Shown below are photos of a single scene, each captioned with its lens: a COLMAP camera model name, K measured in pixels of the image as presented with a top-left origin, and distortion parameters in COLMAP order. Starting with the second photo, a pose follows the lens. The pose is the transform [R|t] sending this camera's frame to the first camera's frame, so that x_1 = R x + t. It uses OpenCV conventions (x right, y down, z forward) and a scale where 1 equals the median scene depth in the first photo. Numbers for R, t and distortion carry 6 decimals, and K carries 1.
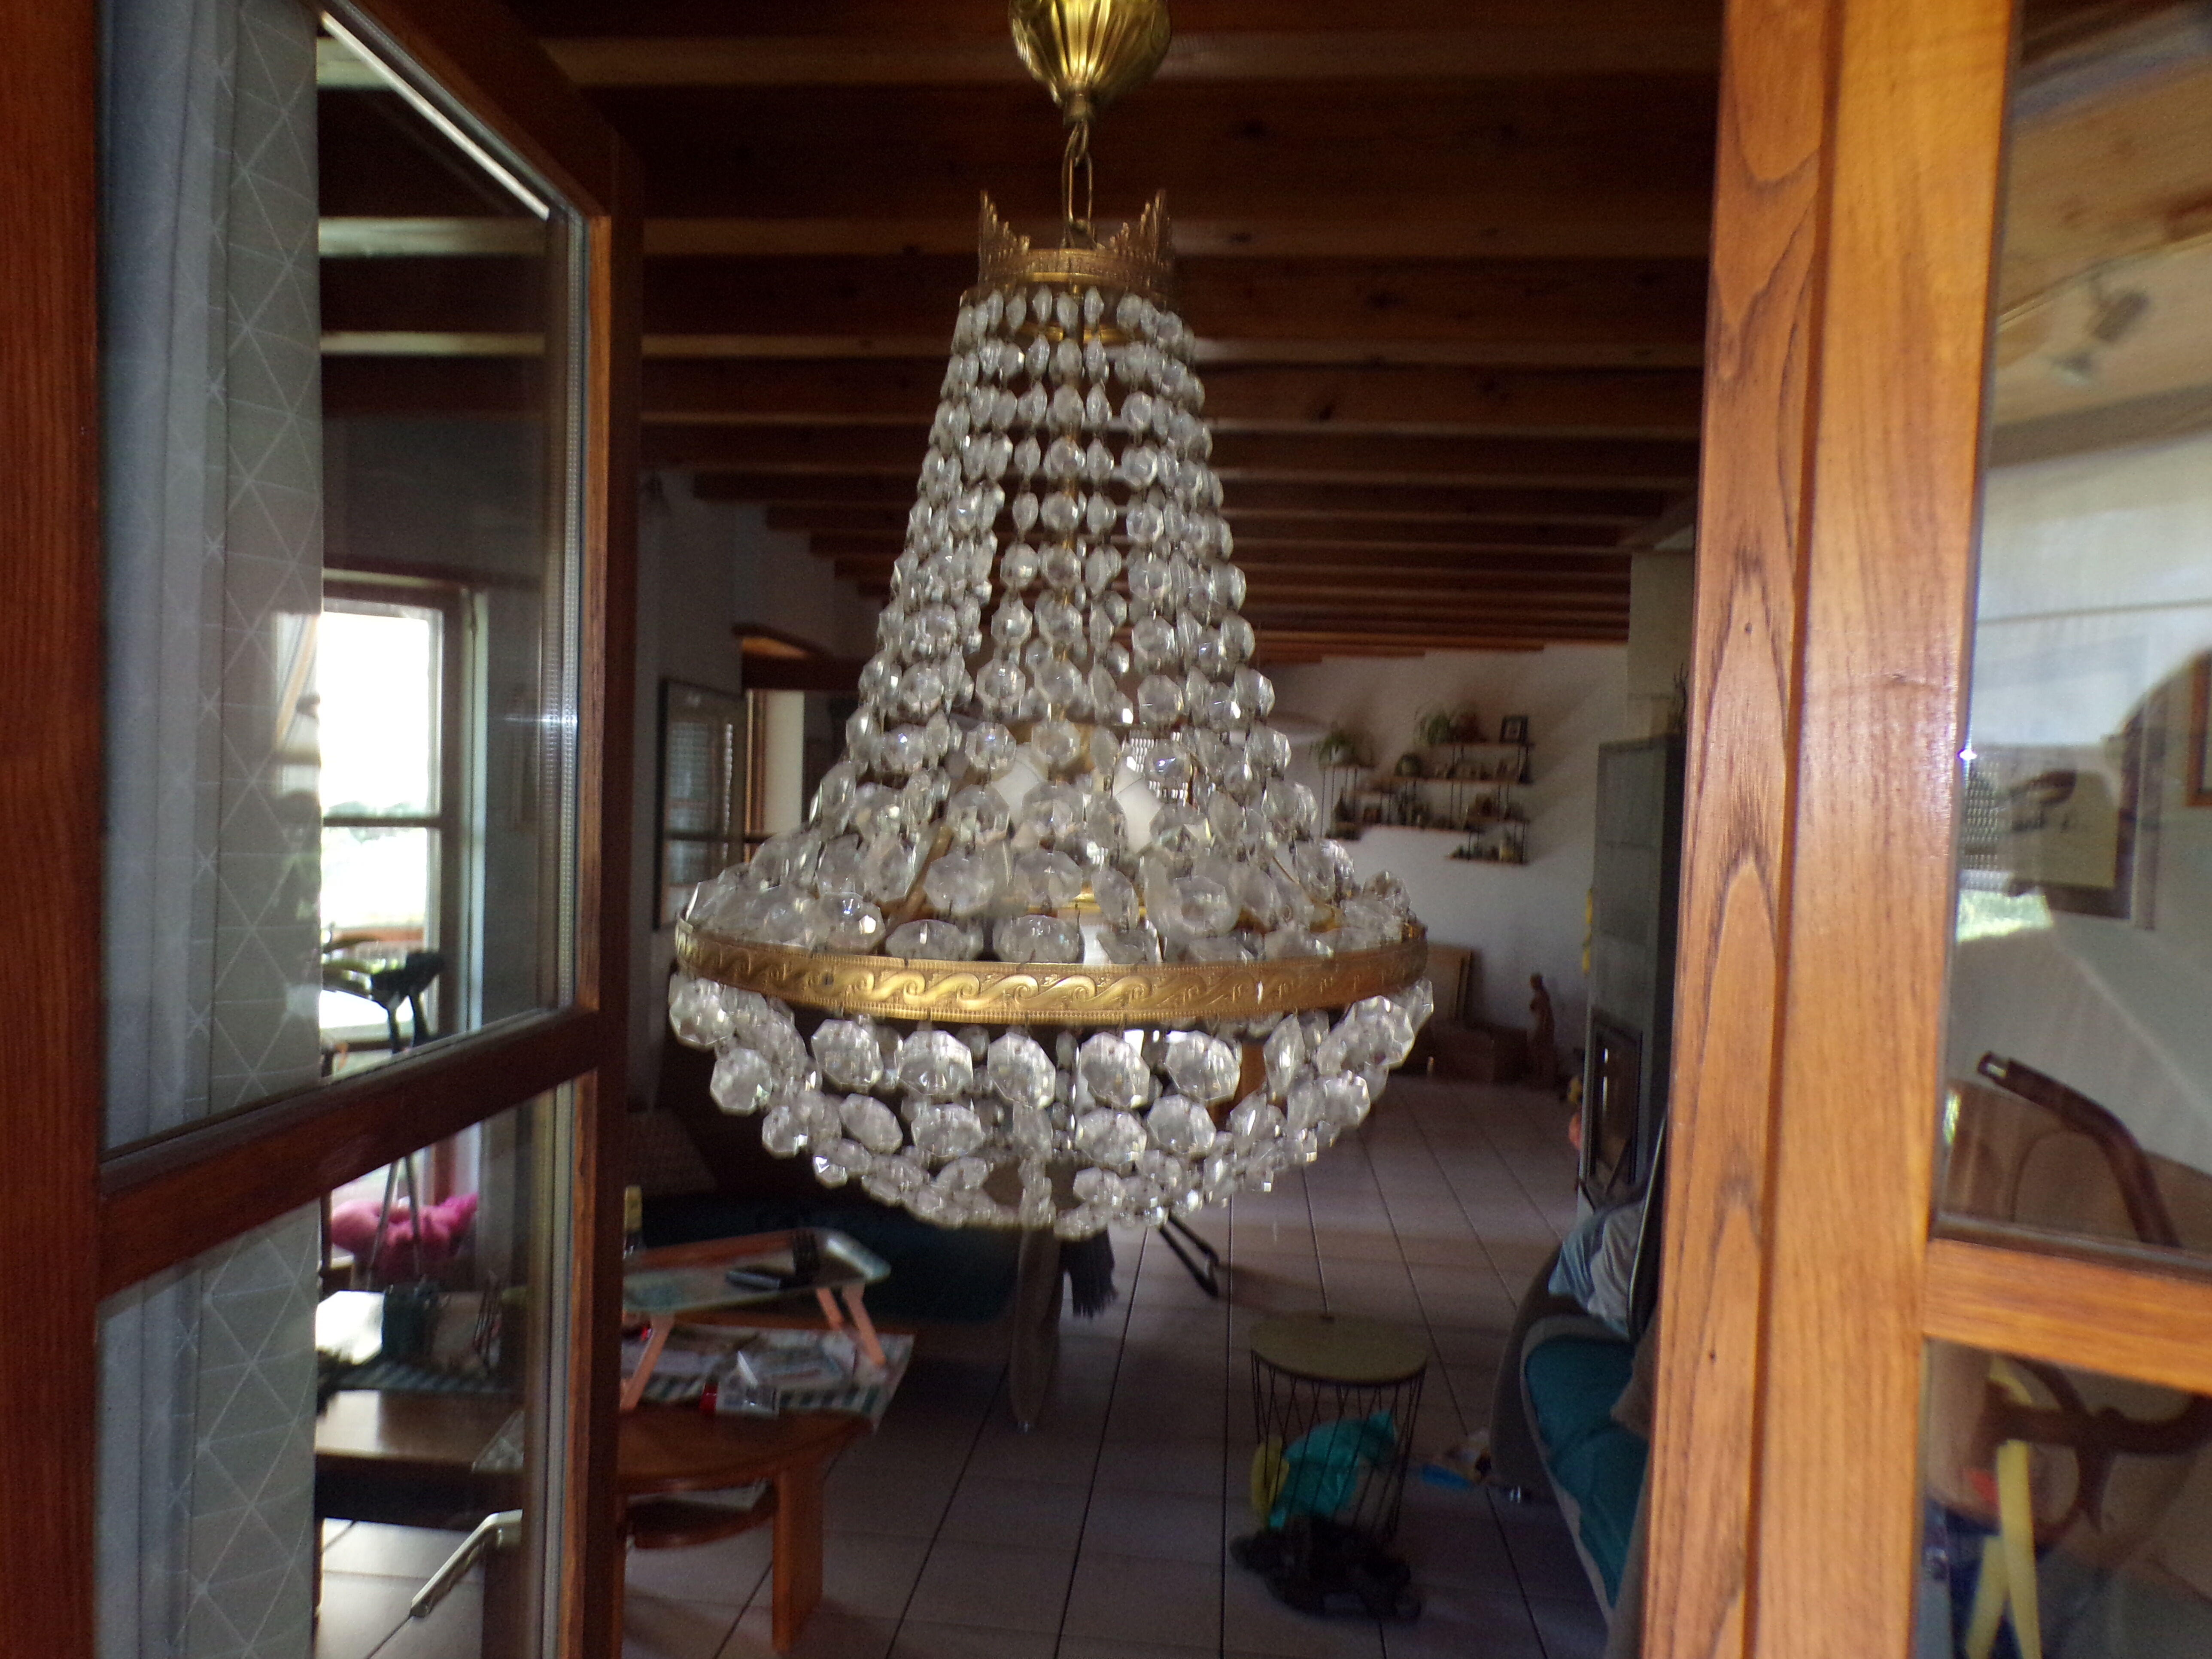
lens RADIAL K [[1542.5, 0, 1101.8], [0, 1542.5, 830.3], [0, 0, 1]] dist [0.002887, 0.062963]
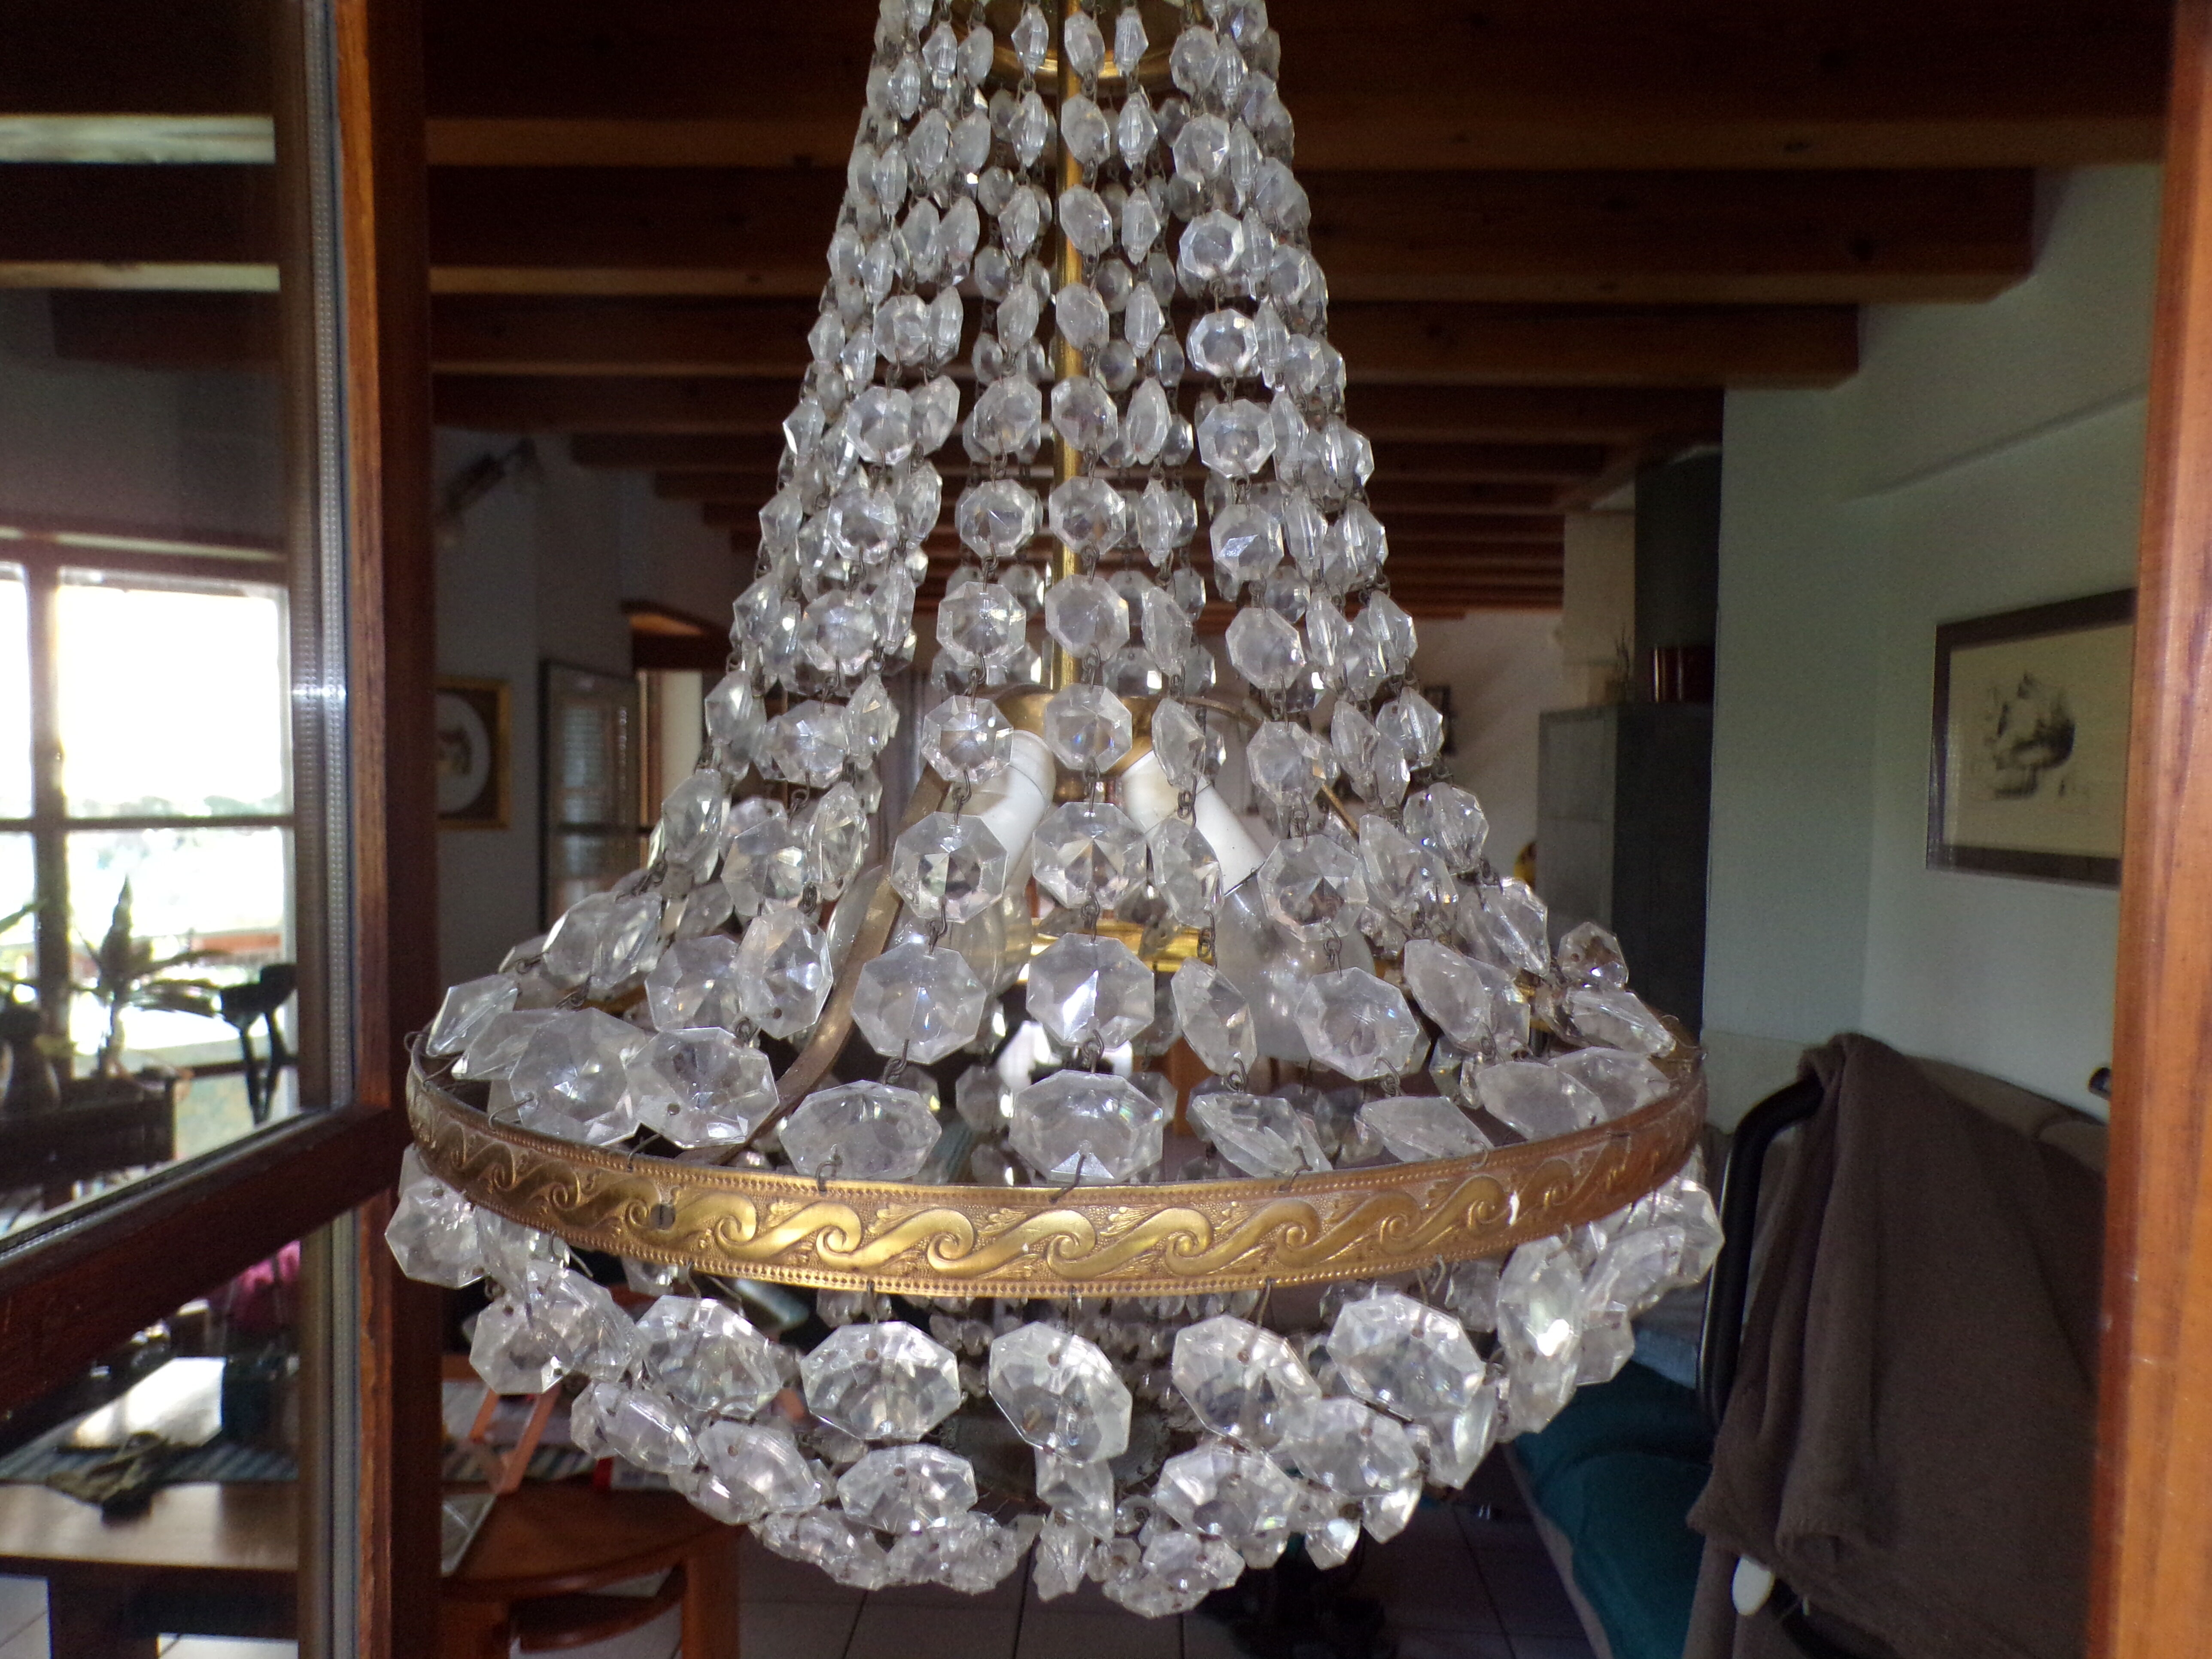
lens RADIAL K [[1542.5, 0, 1101.8], [0, 1542.5, 830.3], [0, 0, 1]] dist [0.002887, 0.062963]
pose [[0.998067, -0.022572, 0.057899, -0.033114], [0.021689, 0.999639, 0.015832, -0.016655], [-0.058235, -0.014546, 0.998197, 0.261632]]
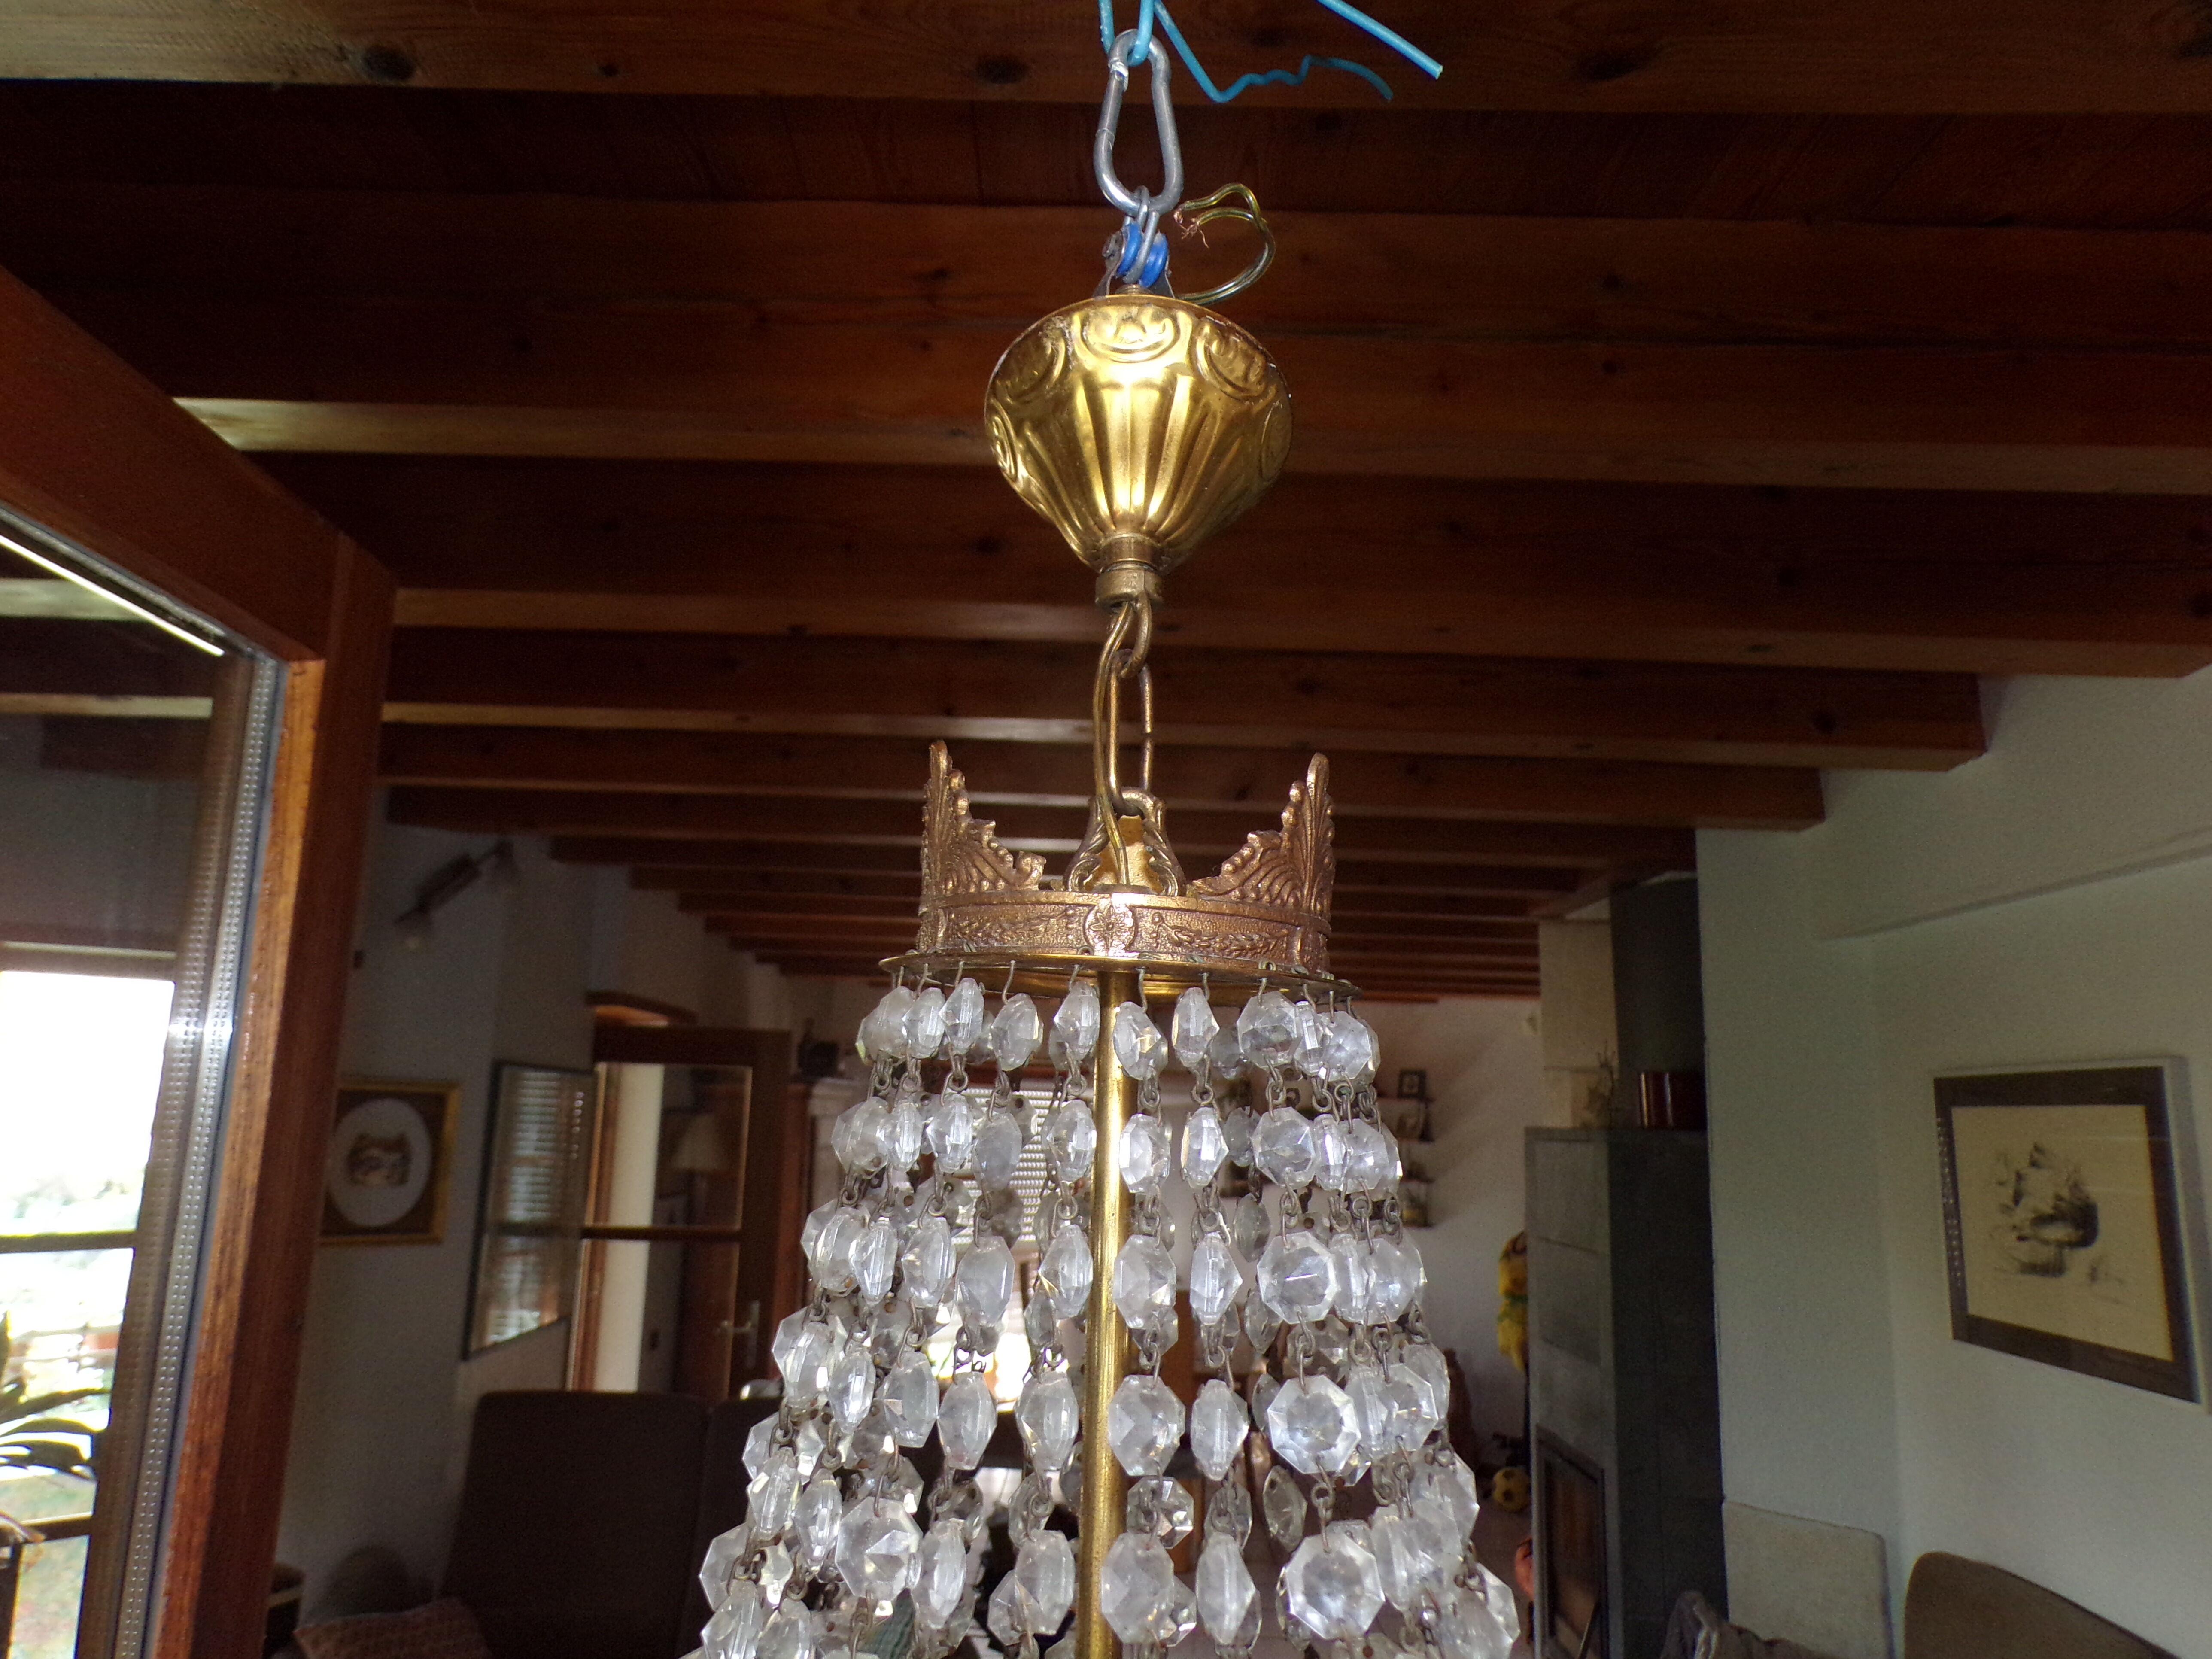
lens RADIAL K [[1534.7, 0, 1109.1], [0, 1534.7, 820.4], [0, 0, 1]] dist [0.000031, 0.056384]
pose [[0.996481, 0.011709, 0.082991, -0.039944], [0.006306, 0.976911, -0.213556, -0.186163], [-0.083576, 0.213328, 0.973399, 0.350383]]
